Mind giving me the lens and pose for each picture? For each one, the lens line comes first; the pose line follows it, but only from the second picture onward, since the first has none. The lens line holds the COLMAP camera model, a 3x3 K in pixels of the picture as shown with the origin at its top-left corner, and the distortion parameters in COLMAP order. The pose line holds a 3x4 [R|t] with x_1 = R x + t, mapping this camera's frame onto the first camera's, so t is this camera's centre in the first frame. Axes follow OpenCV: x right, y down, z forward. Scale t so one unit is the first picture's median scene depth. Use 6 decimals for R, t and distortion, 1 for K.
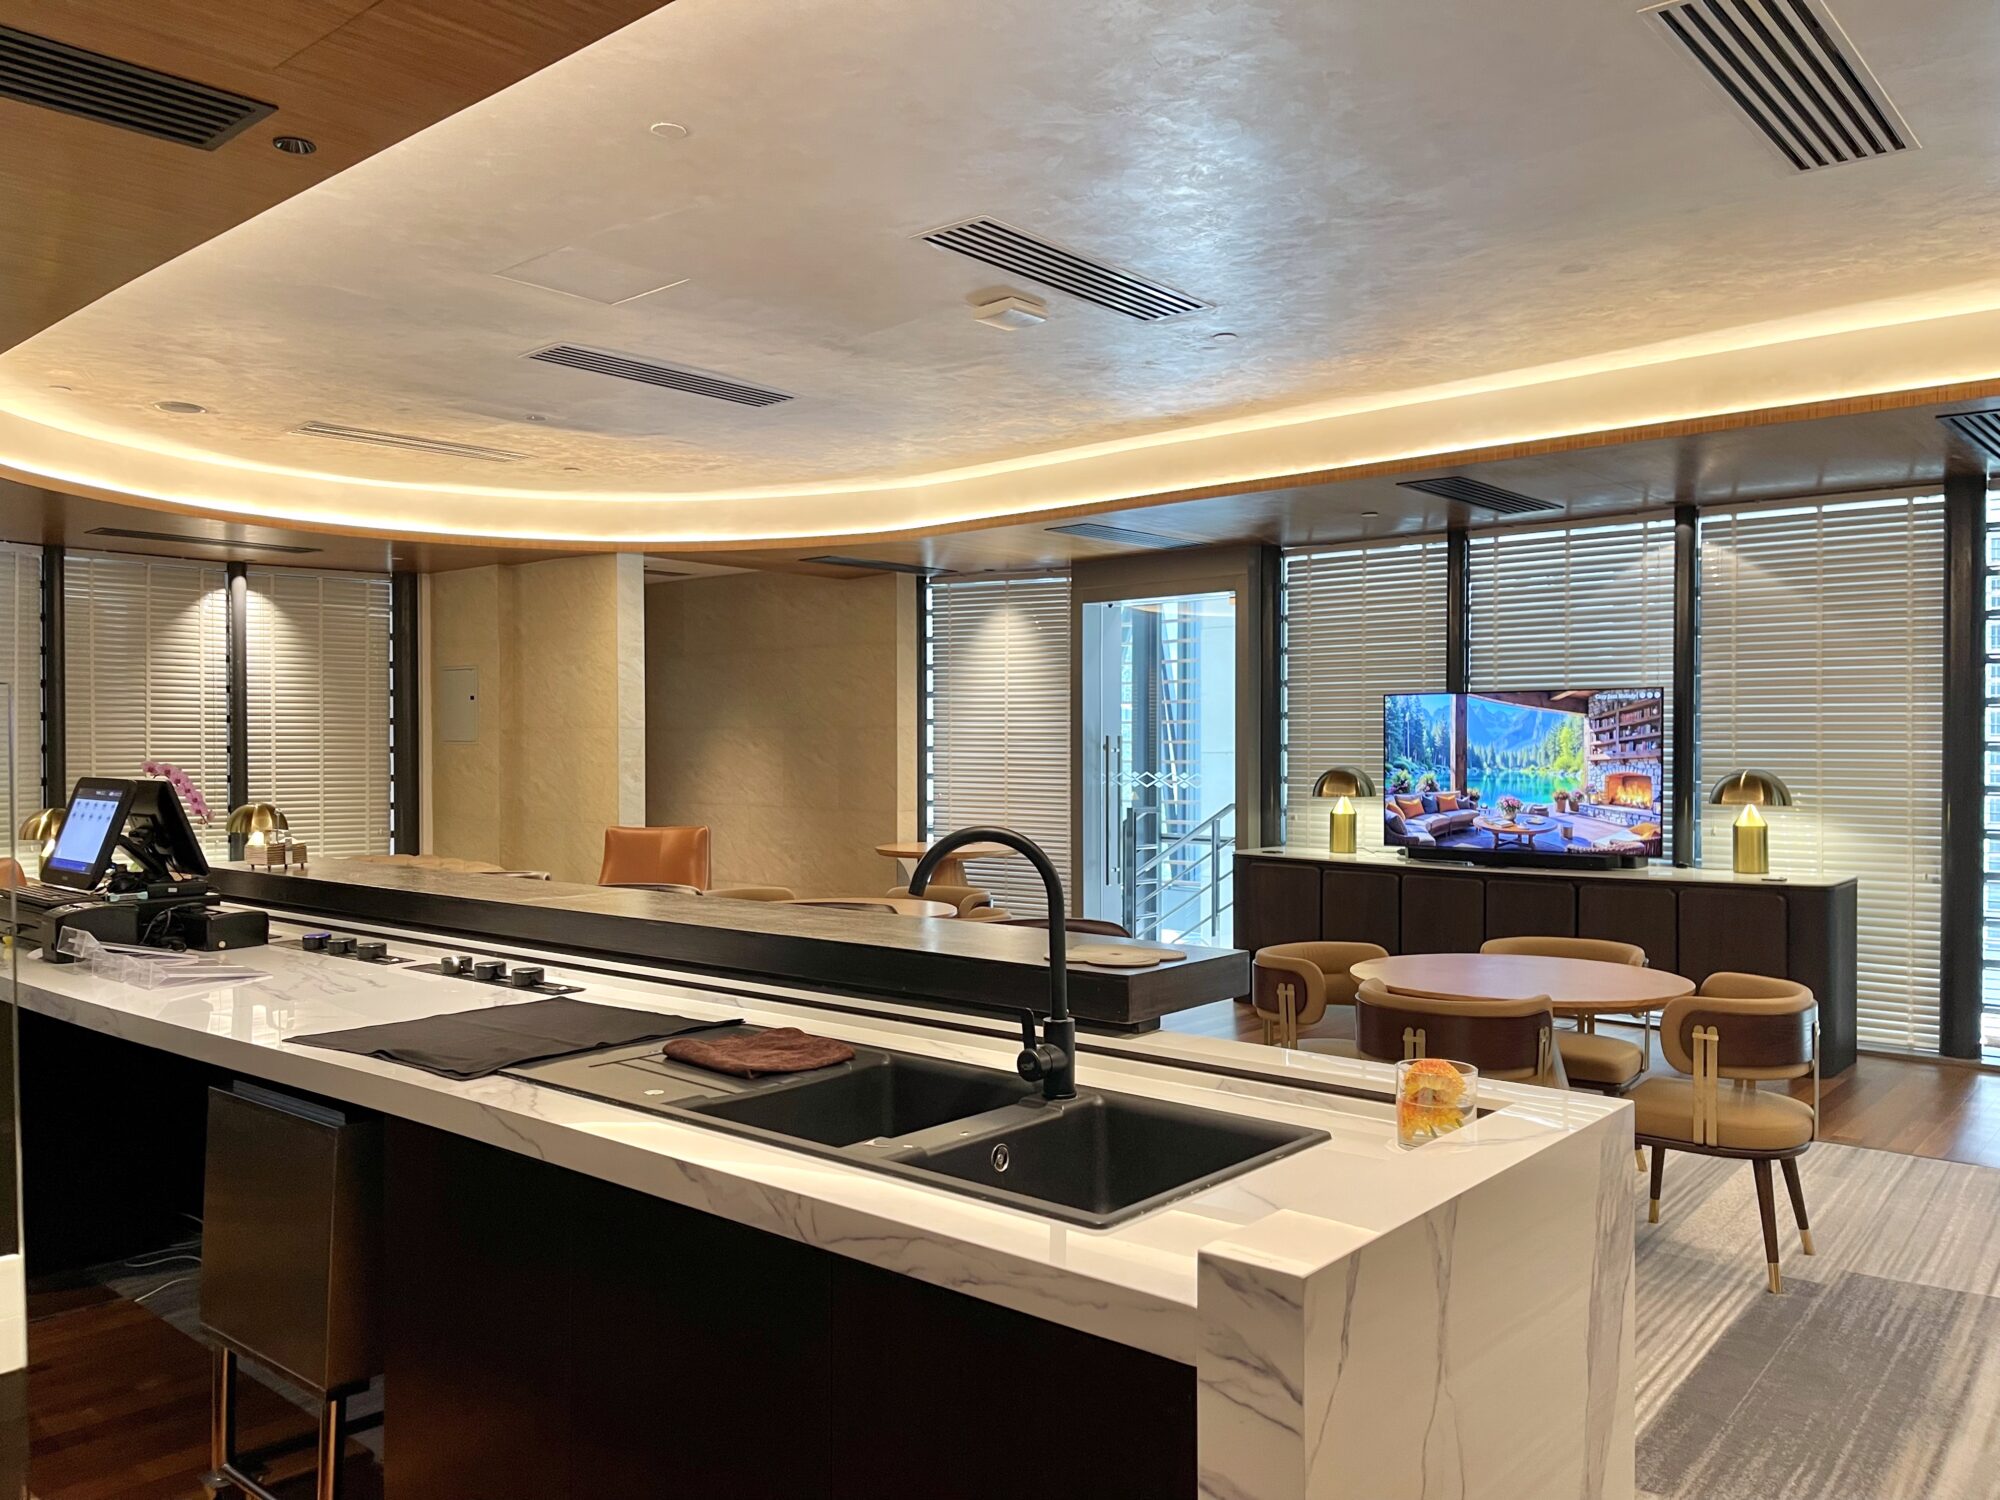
lens RADIAL K [[1520.4, 0, 1004.6], [0, 1520.4, 777.5], [0, 0, 1]] dist [0.034615, -0.007076]
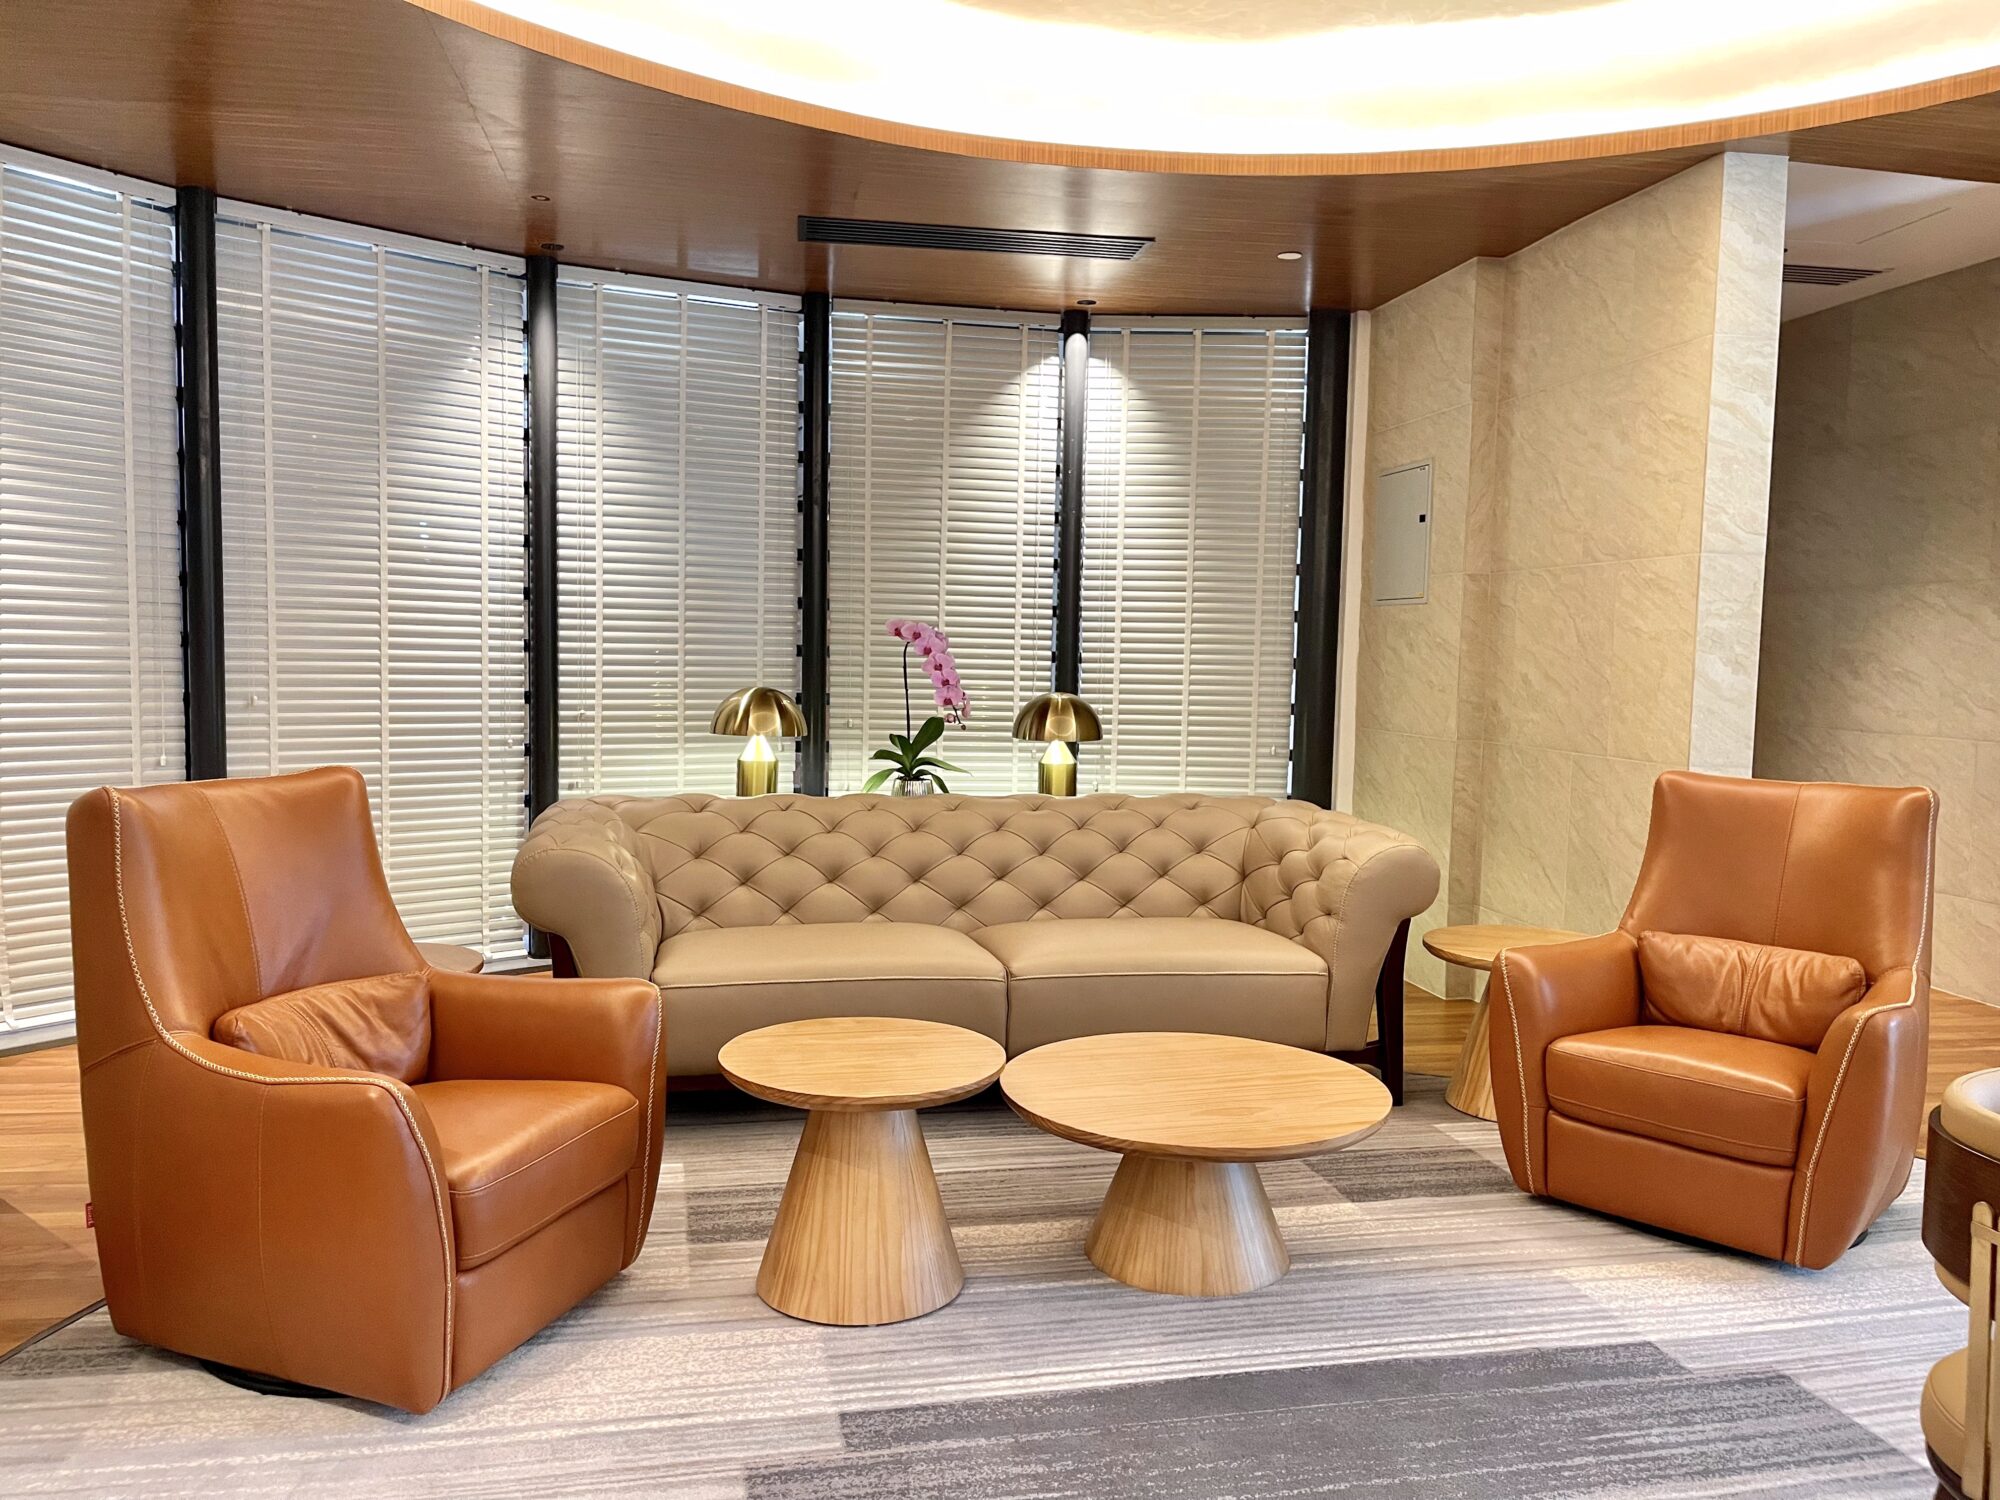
lens RADIAL K [[1520.4, 0, 1004.6], [0, 1520.4, 777.5], [0, 0, 1]] dist [0.034615, -0.007076]
pose [[0.781709, 0.065295, -0.620216, -0.133092], [-0.031553, 0.997371, 0.065231, 0.011289], [0.622845, -0.031422, 0.781714, 0.530452]]
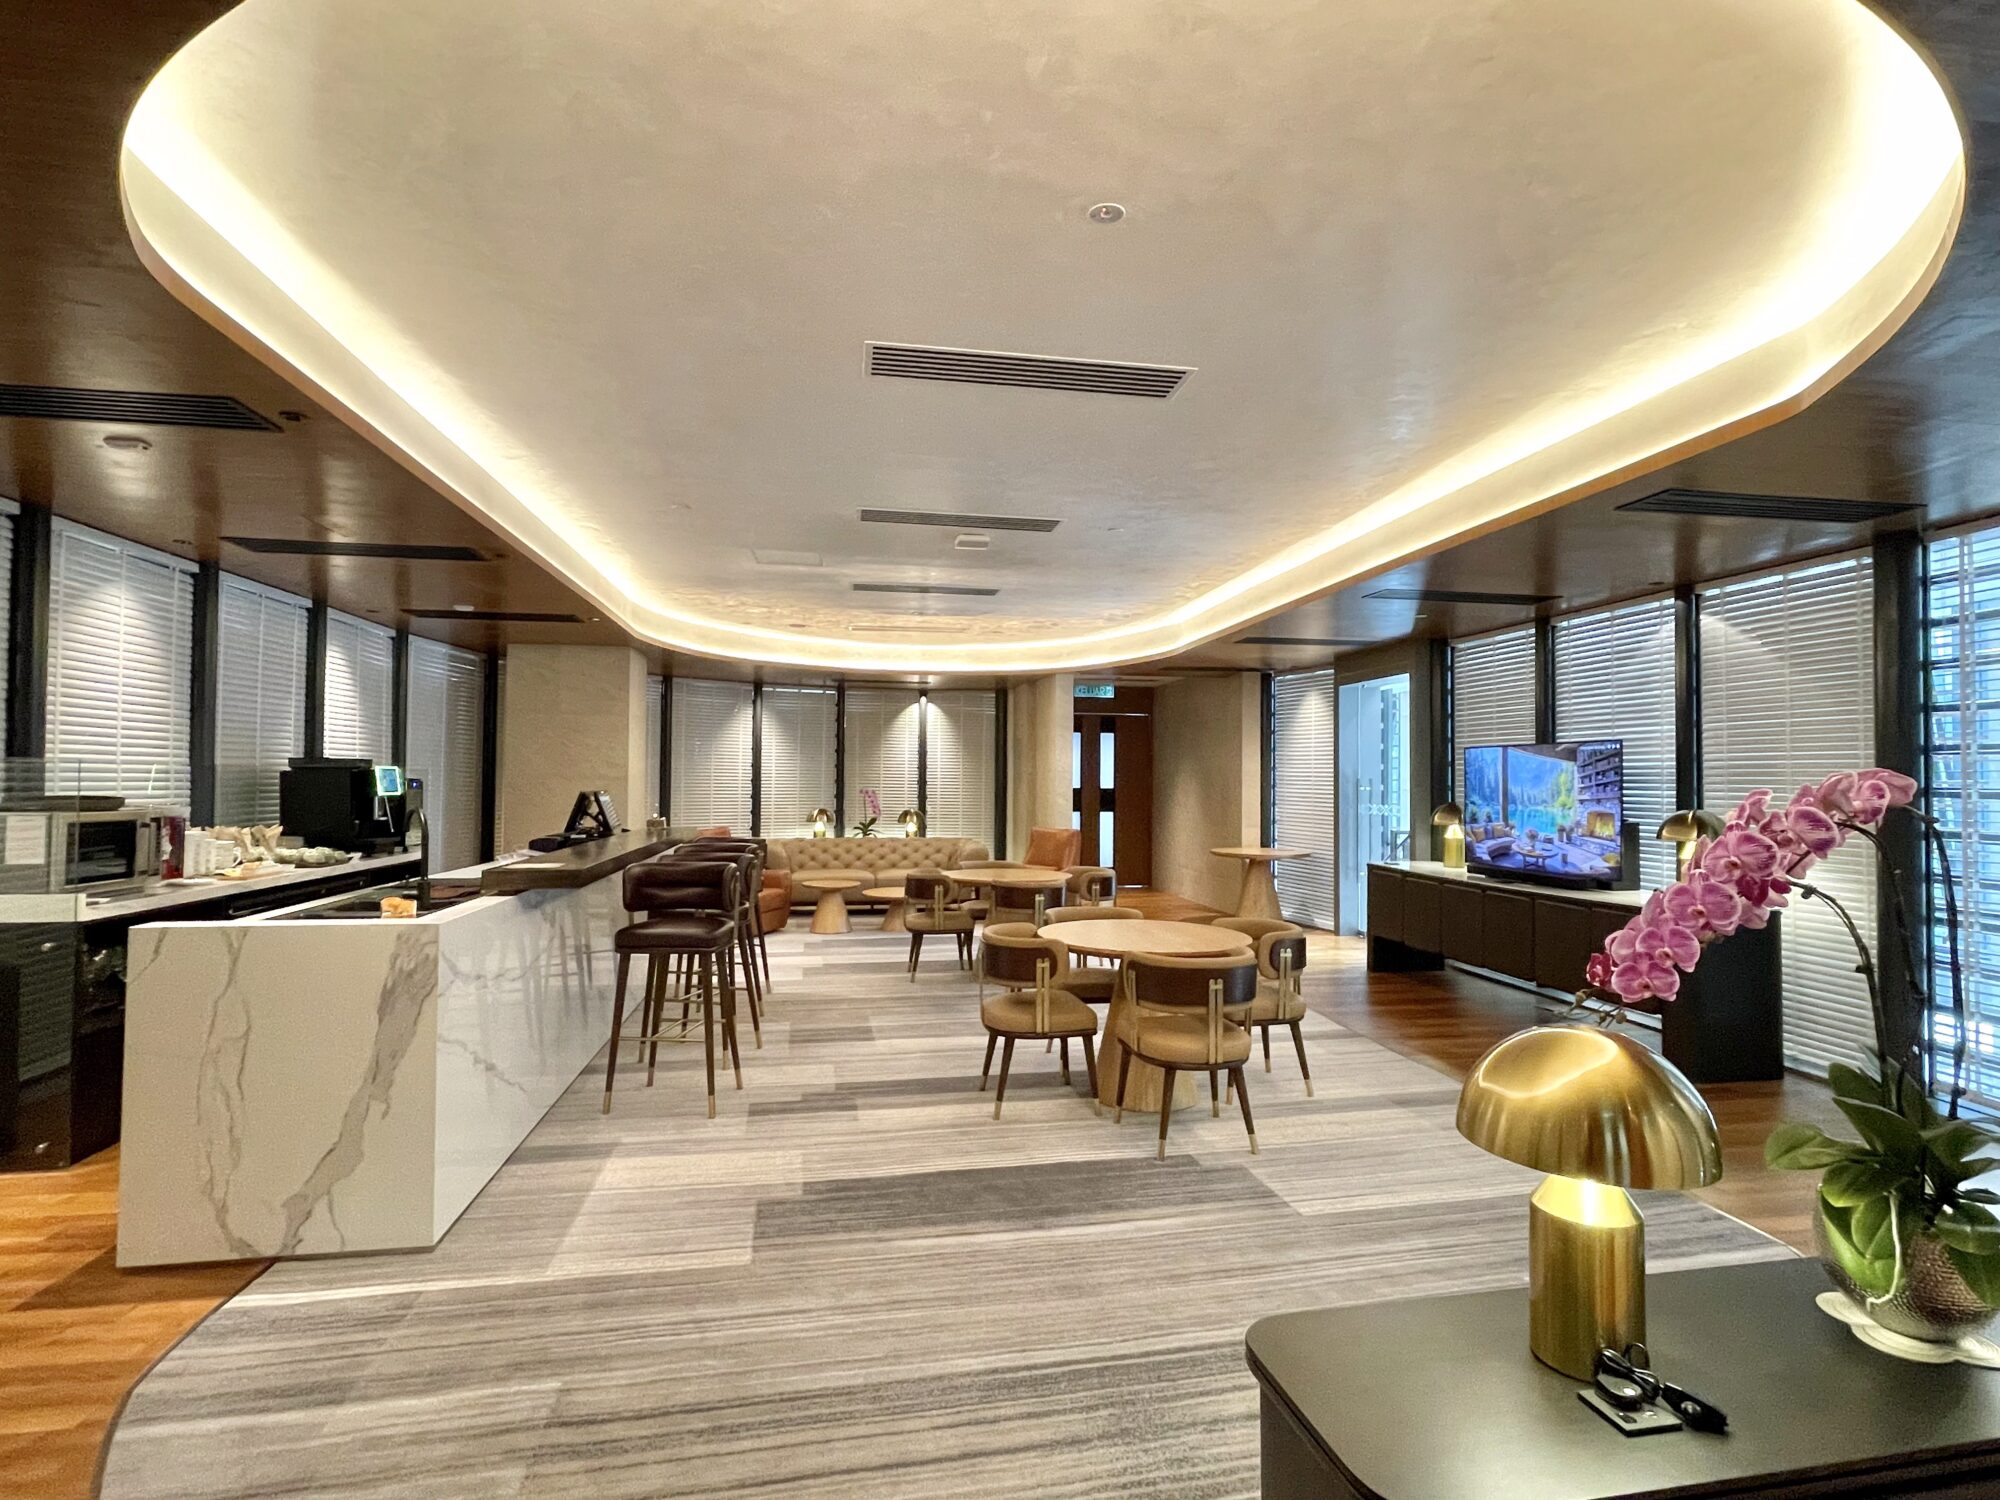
lens RADIAL K [[989.7, 0, 1000.0], [0, 989.7, 750.0], [0, 0, 1]] dist [0.000465, -0.000066]
pose [[0.775201, -0.012247, -0.631596, 0.430946], [-0.022799, 0.998618, -0.047346, -0.002465], [0.631303, 0.051102, 0.773851, 0.071596]]
